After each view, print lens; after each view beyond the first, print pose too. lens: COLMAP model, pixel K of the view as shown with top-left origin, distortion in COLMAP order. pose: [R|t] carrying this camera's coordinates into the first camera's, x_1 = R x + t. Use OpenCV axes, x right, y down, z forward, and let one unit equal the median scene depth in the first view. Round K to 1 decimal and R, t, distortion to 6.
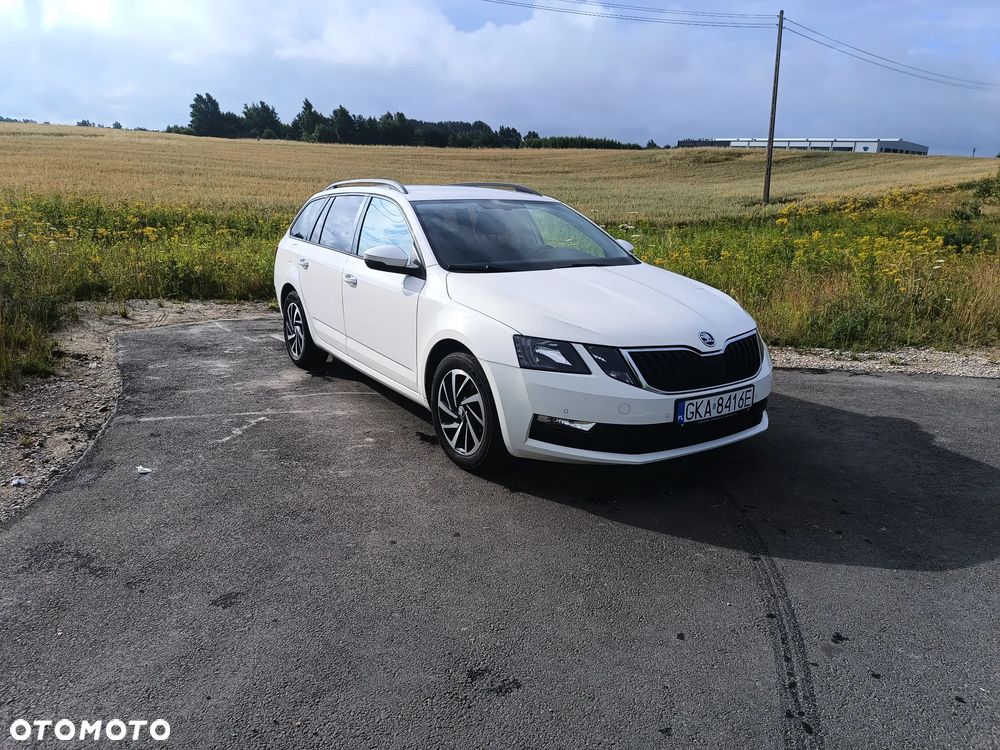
lens RADIAL K [[695.9, 0, 503.6], [0, 695.9, 369.5], [0, 0, 1]] dist [0.029086, -0.028910]
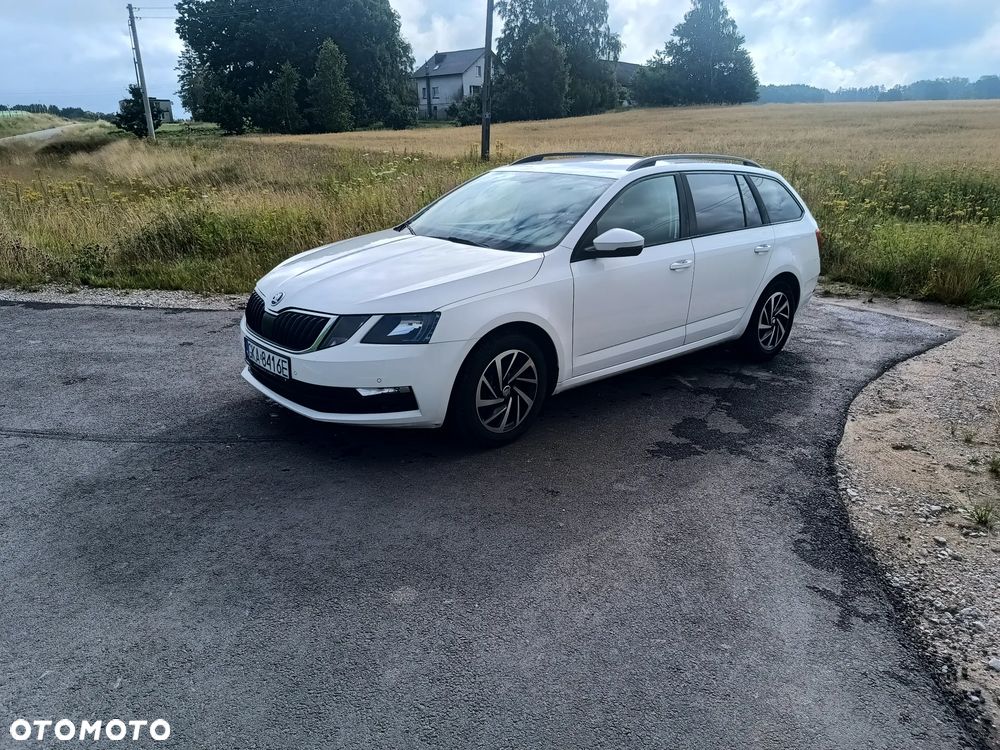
lens RADIAL K [[695.9, 0, 503.6], [0, 695.9, 369.5], [0, 0, 1]] dist [0.029086, -0.028910]
pose [[0.139849, 0.291673, -0.946240, 1.035095], [-0.236404, 0.937830, 0.254141, -0.220478], [0.961538, 0.188154, 0.200108, 0.850043]]
